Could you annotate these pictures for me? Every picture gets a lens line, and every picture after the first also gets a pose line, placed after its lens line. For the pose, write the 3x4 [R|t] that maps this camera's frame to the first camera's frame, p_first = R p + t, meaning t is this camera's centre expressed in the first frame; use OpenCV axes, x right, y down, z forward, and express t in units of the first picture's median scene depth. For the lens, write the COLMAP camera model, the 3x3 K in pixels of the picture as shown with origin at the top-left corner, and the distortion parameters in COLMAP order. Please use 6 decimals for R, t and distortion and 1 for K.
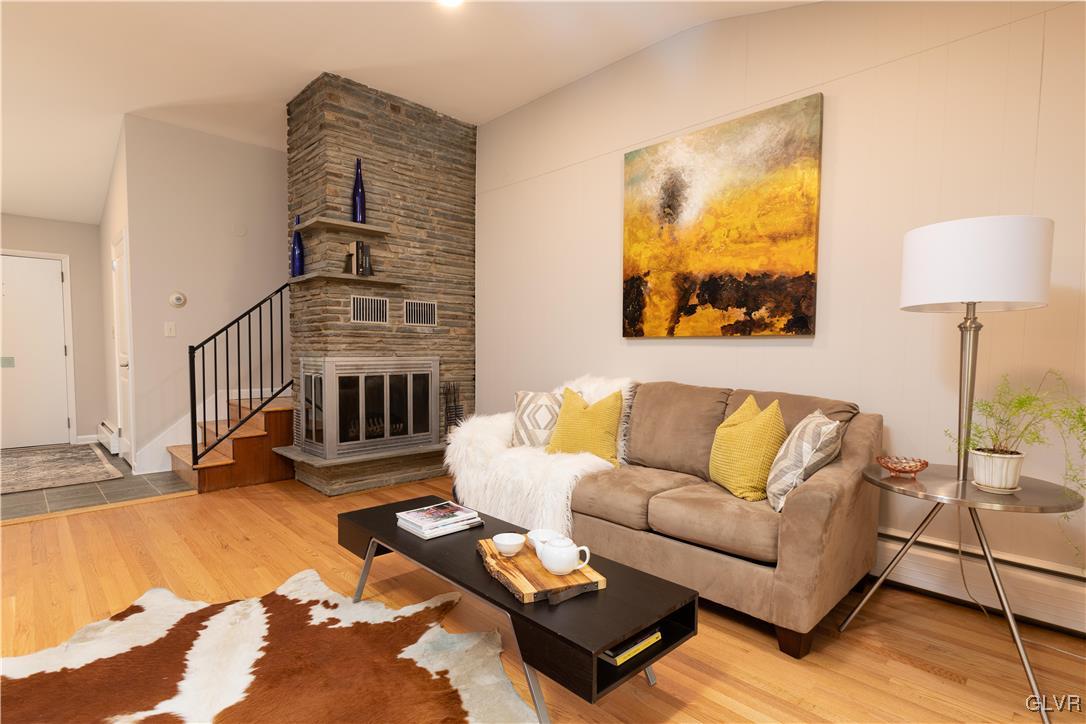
lens RADIAL K [[539.3, 0, 540.1], [0, 539.3, 361.4], [0, 0, 1]] dist [0.001980, 0.001046]
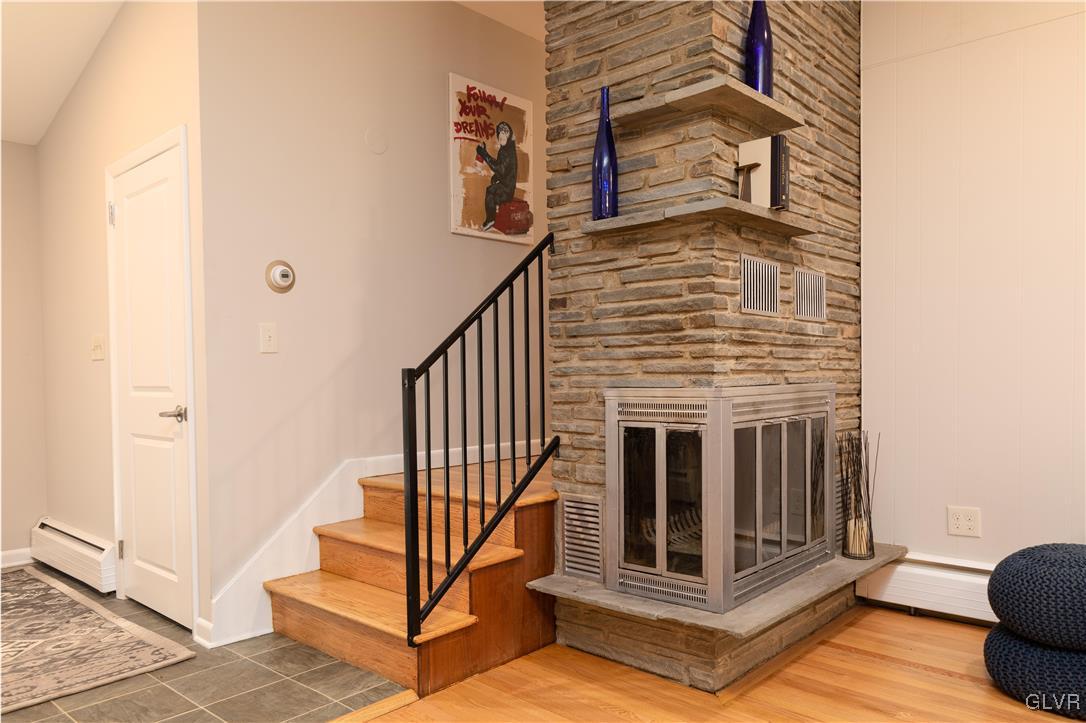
lens RADIAL K [[759.4, 0, 543.5], [0, 759.4, 369.5], [0, 0, 1]] dist [-0.008185, -0.001948]
pose [[0.997458, -0.019591, 0.068515, -0.550951], [0.021397, 0.999440, -0.025719, -0.009467], [-0.067973, 0.027120, 0.997319, 0.346700]]
